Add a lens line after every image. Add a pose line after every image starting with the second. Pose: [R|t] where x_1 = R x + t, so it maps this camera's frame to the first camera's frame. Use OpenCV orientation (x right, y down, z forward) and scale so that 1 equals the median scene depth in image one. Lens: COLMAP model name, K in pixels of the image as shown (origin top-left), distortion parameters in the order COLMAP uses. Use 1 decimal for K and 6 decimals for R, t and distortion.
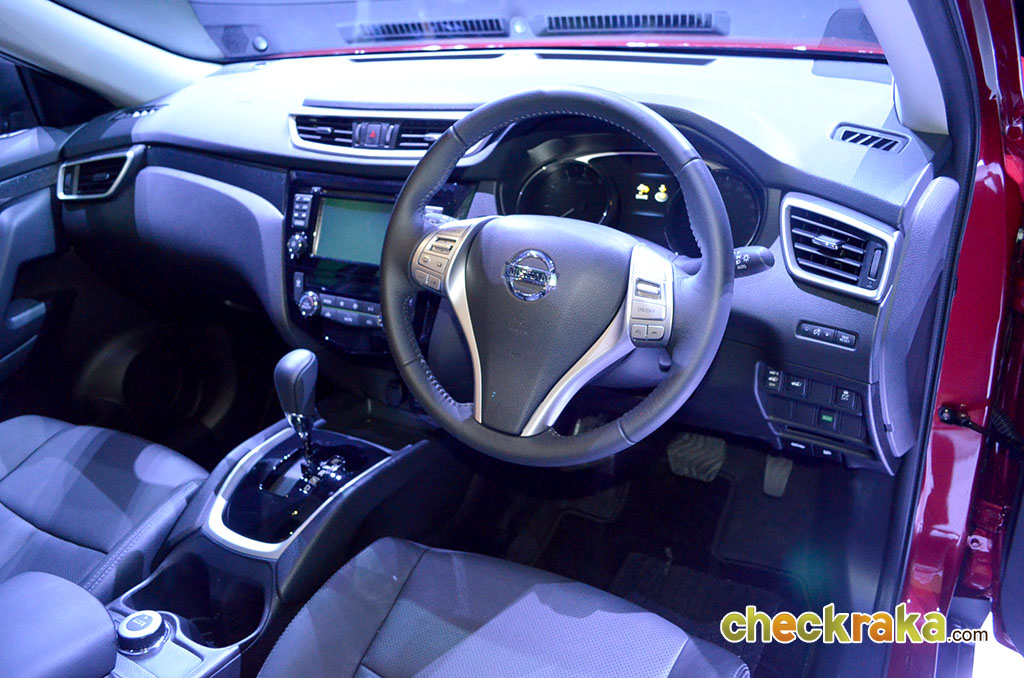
lens RADIAL K [[844.6, 0, 512.0], [0, 844.6, 339.0], [0, 0, 1]] dist [-0.007687, -0.007464]
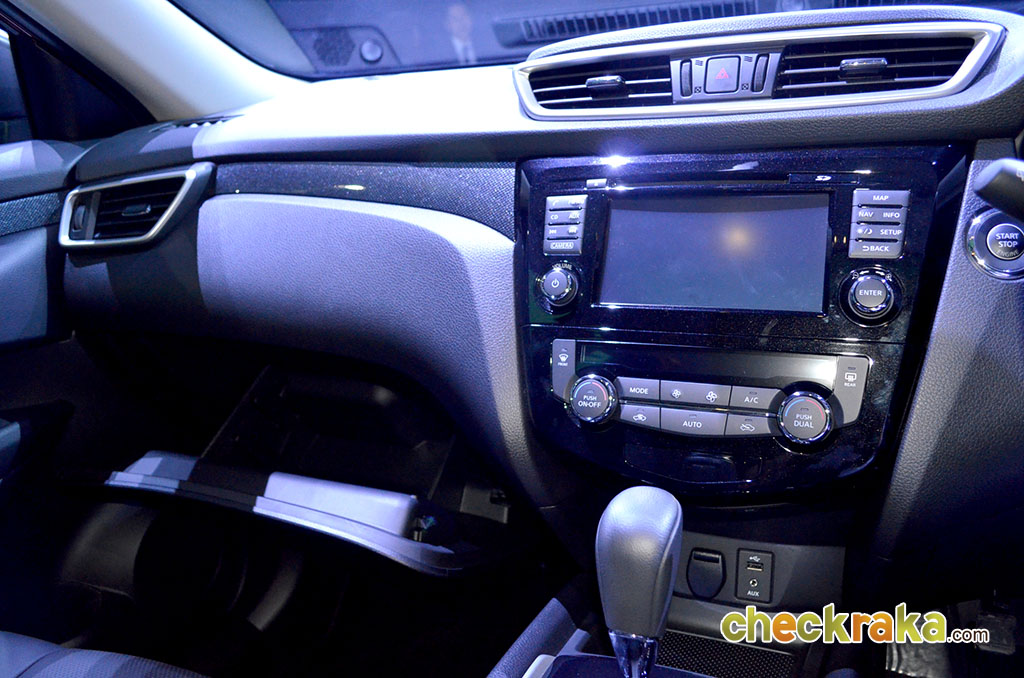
lens RADIAL K [[766.2, 0, 512.0], [0, 766.2, 339.0], [0, 0, 1]] dist [-0.045835, -0.000798]
pose [[0.993935, -0.010346, 0.109479, -0.282108], [0.030749, 0.981998, -0.186370, 0.005653], [-0.105580, 0.188606, 0.976361, 0.463038]]
